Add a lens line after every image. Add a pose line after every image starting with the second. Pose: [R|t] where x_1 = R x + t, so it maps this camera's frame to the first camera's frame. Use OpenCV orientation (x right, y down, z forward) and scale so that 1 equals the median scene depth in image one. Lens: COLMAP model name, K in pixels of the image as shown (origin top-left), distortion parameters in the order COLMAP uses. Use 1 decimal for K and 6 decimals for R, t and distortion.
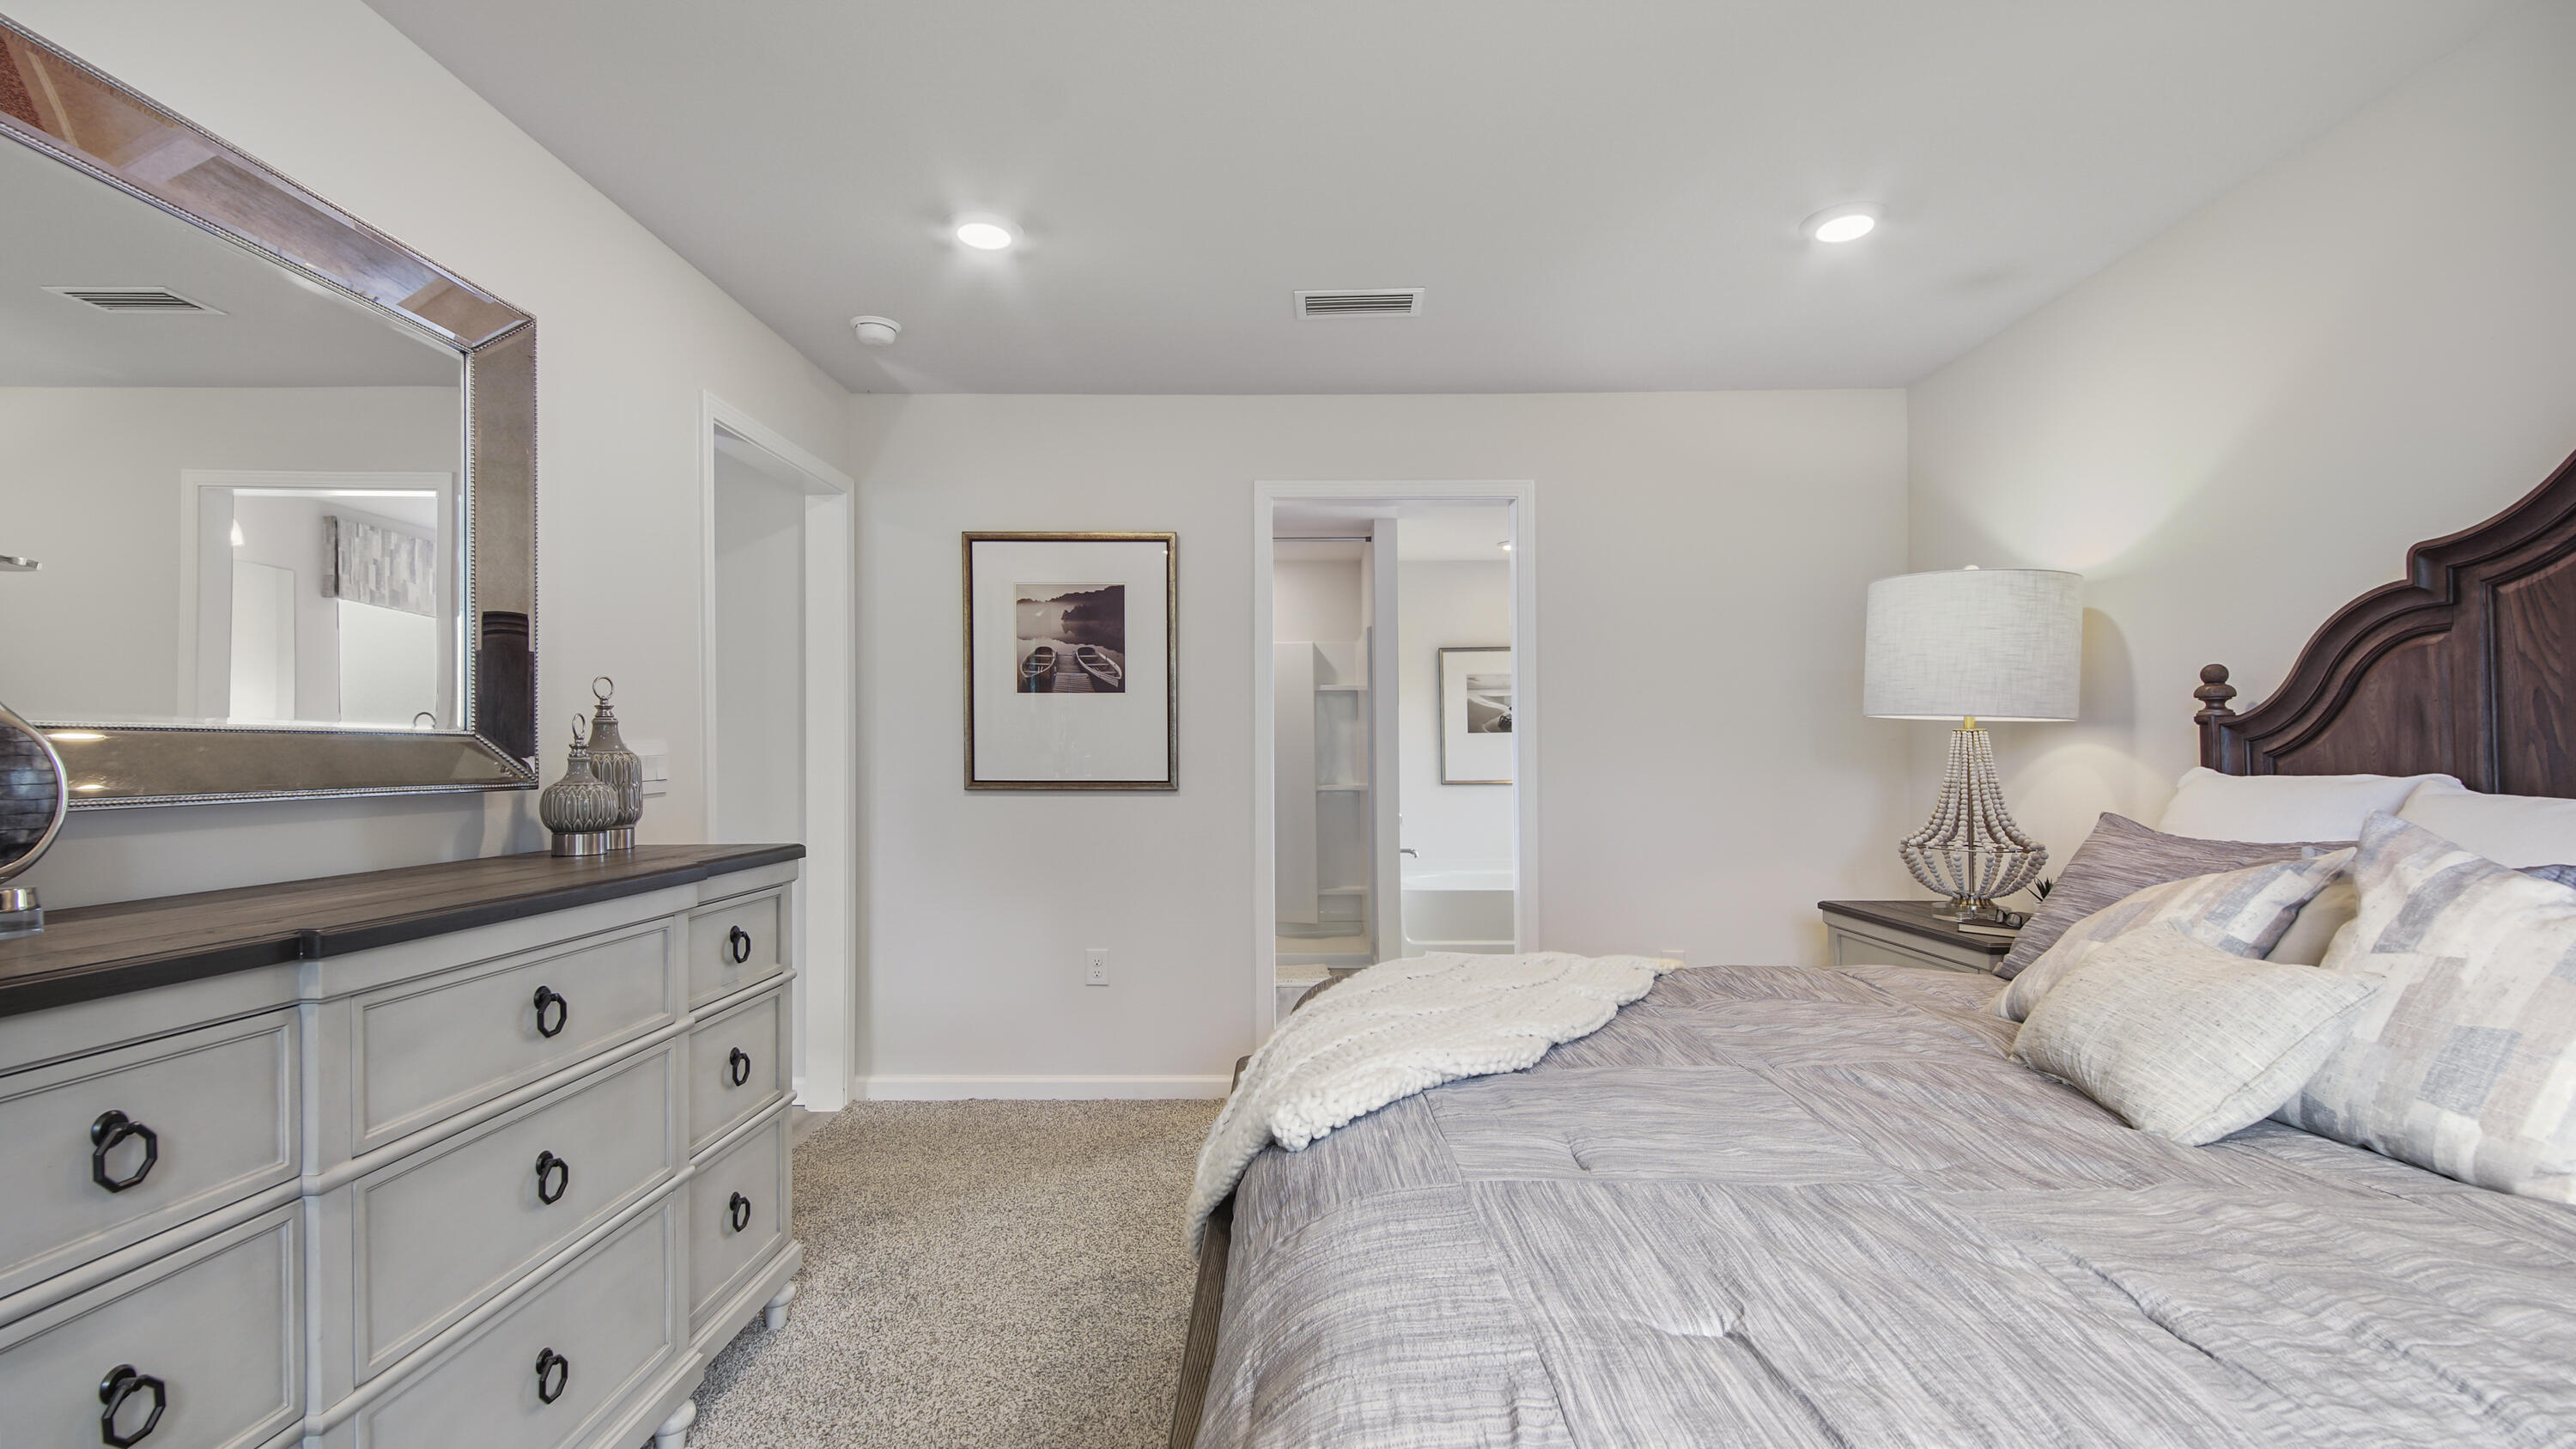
lens RADIAL K [[1141.5, 0, 1292.0], [0, 1141.5, 746.5], [0, 0, 1]] dist [0.002306, -0.008737]
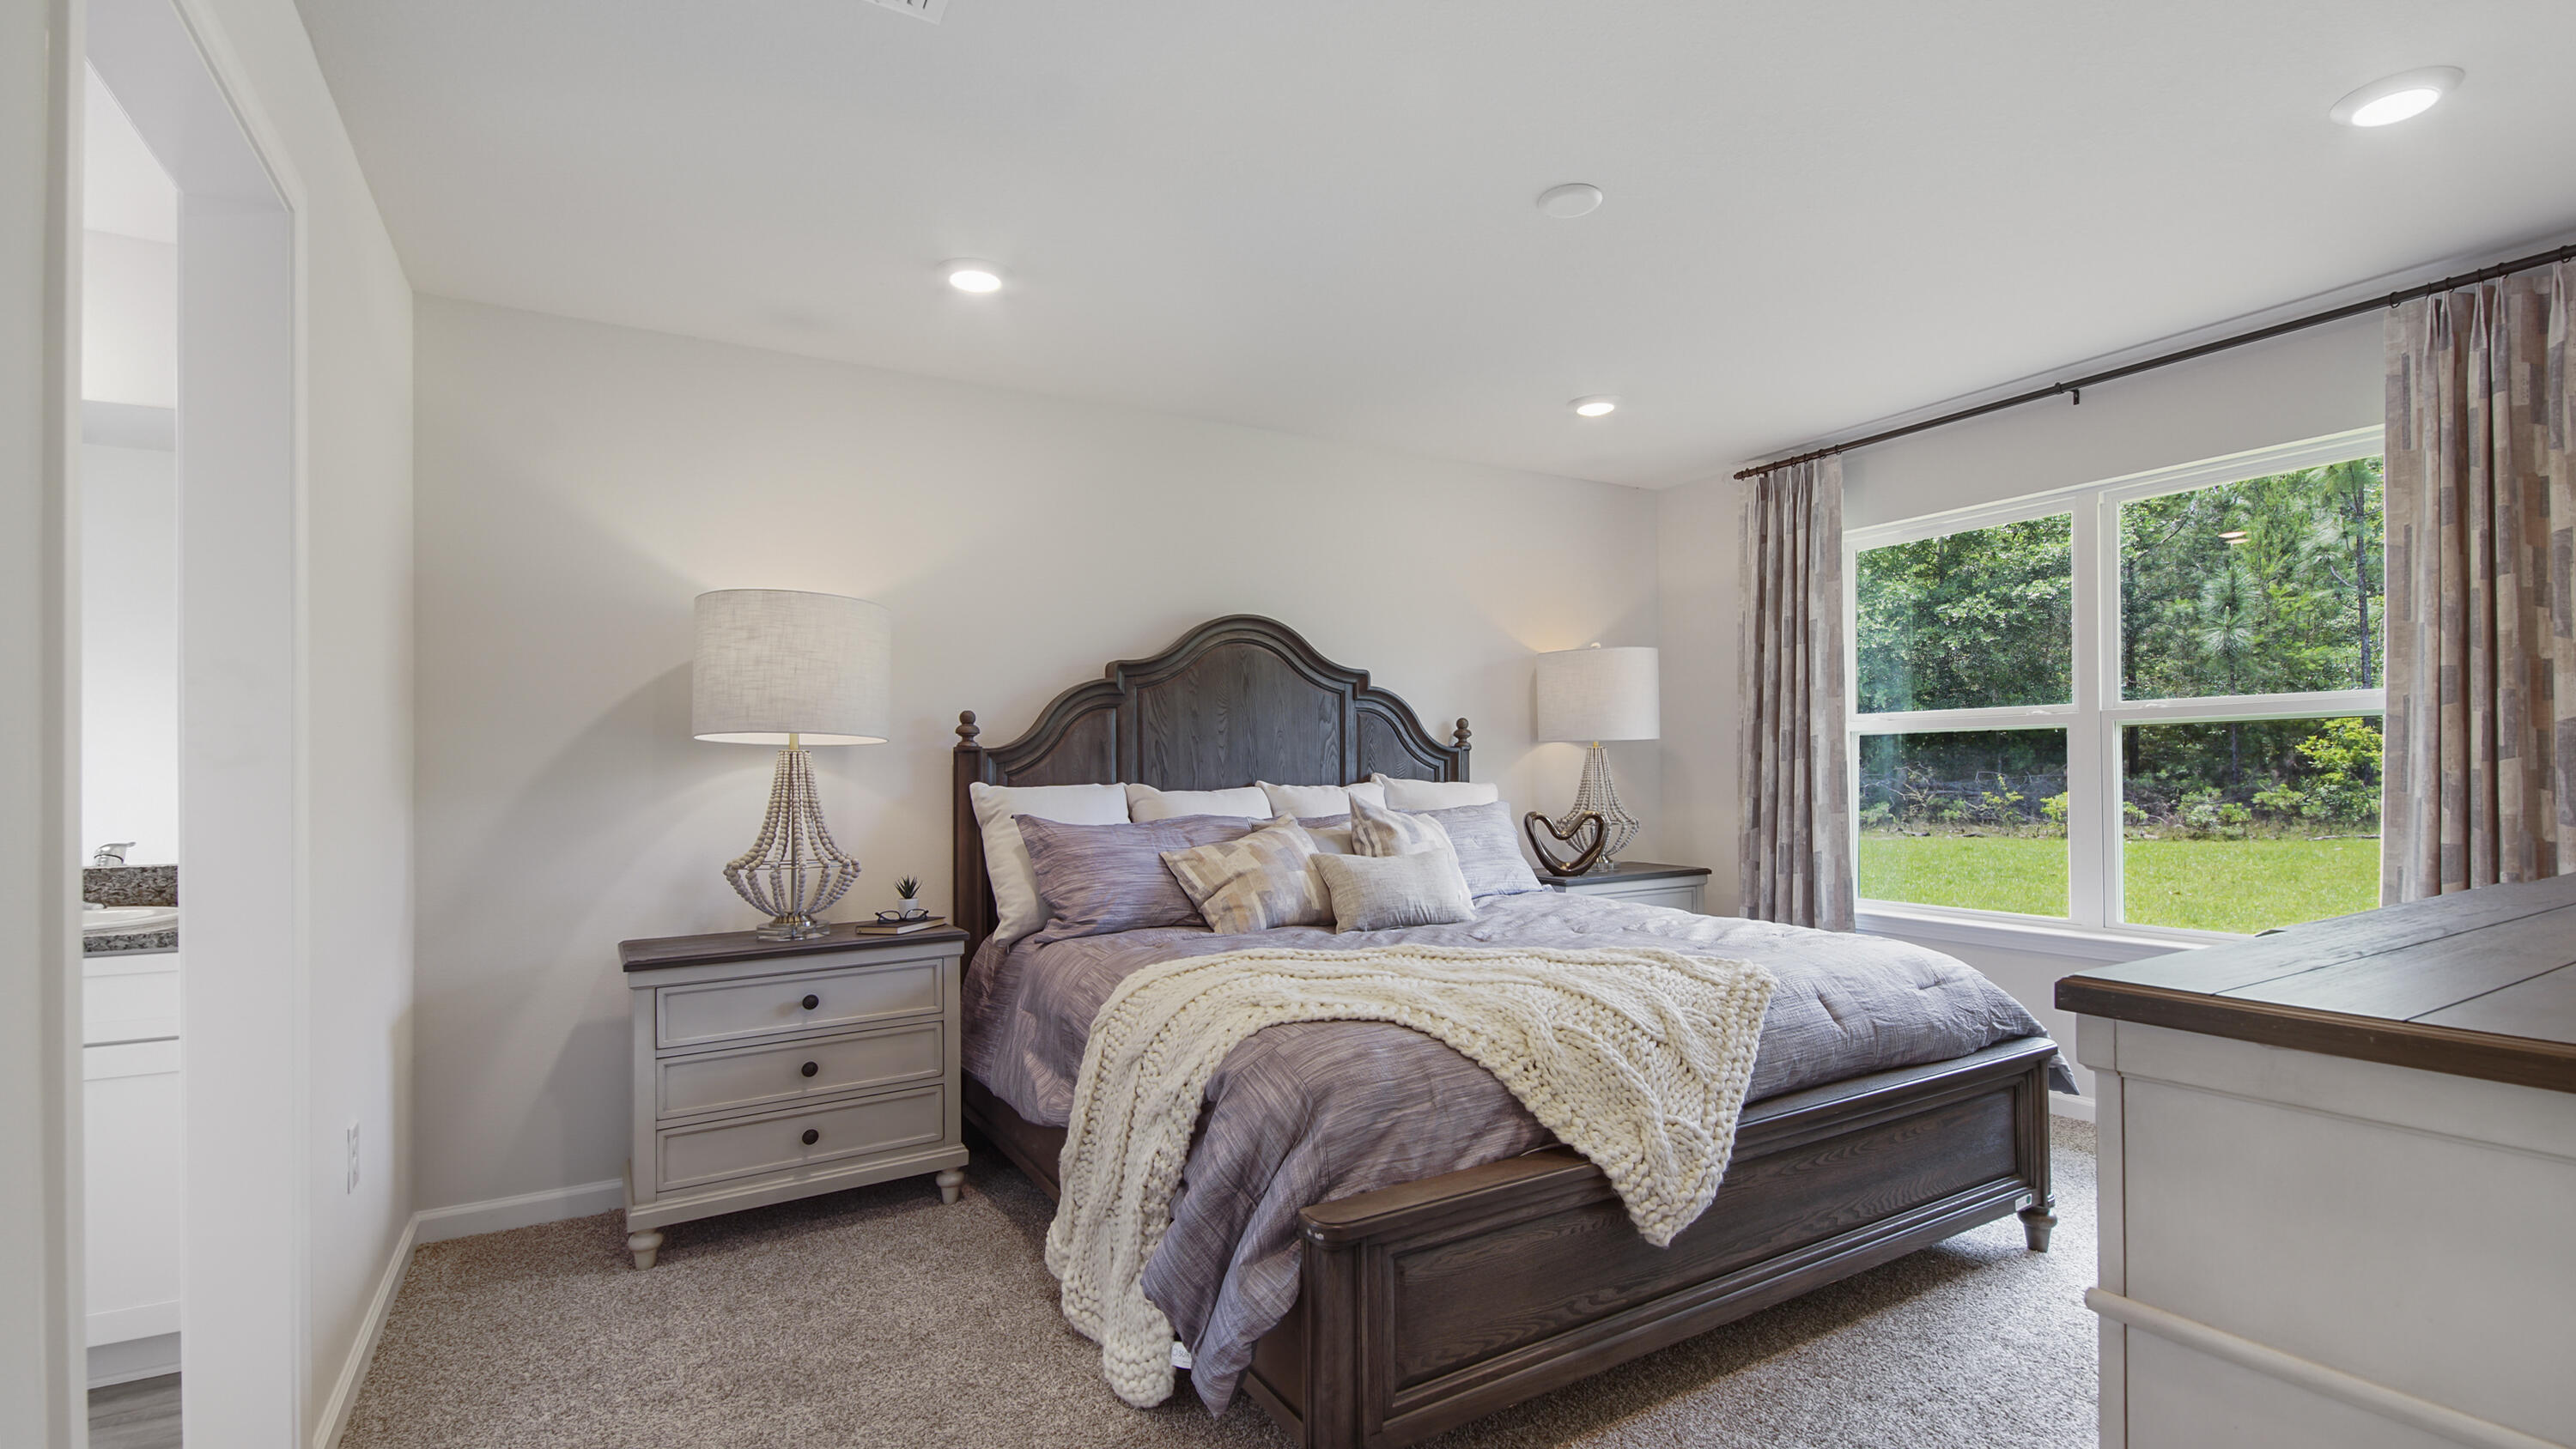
lens RADIAL K [[1141.2, 0, 1292.0], [0, 1141.2, 746.5], [0, 0, 1]] dist [0.002306, -0.008737]
pose [[-0.510070, 0.019560, 0.859910, -0.690391], [0.000024, 0.999742, -0.022726, 0.006568], [-0.860133, -0.011572, -0.509939, 1.483260]]
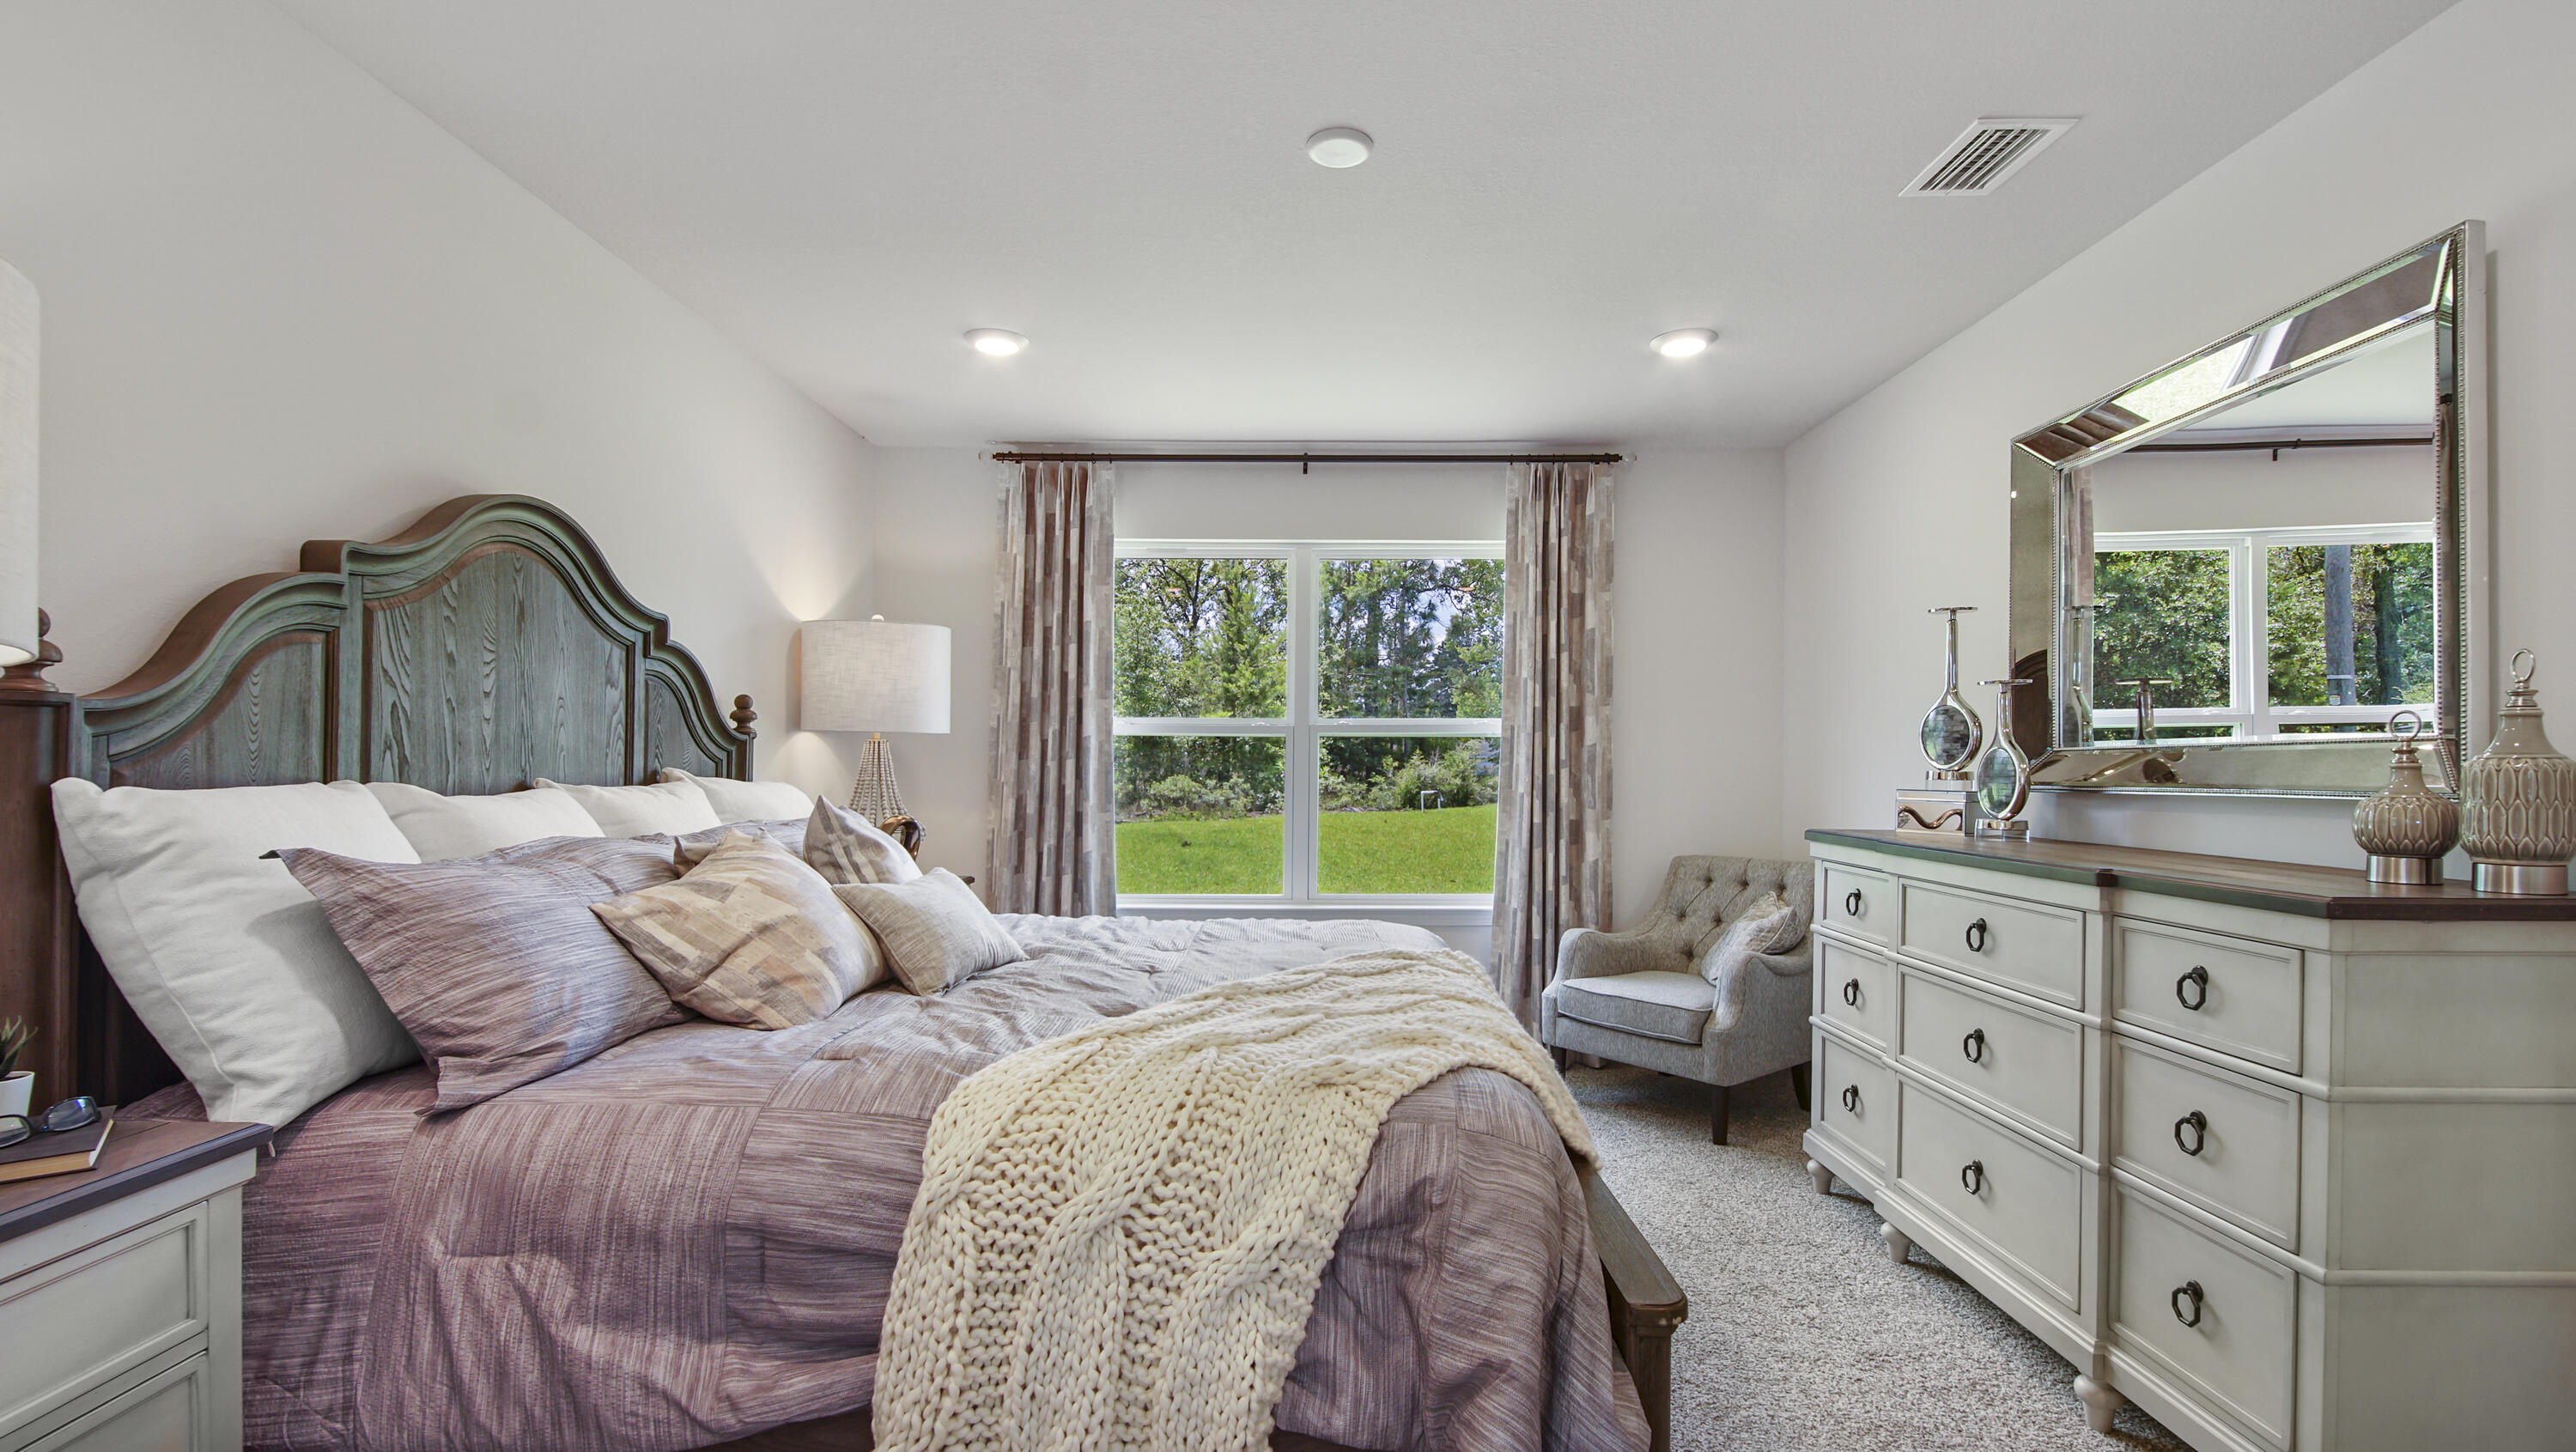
lens RADIAL K [[1175.4, 0, 1297.3], [0, 1175.4, 740.3], [0, 0, 1]] dist [0.065371, -0.051975]
pose [[-0.999936, -0.009214, -0.006623, 0.158686], [-0.008999, 0.999452, -0.031865, 0.013356], [0.006913, -0.031803, -0.999470, 1.748282]]
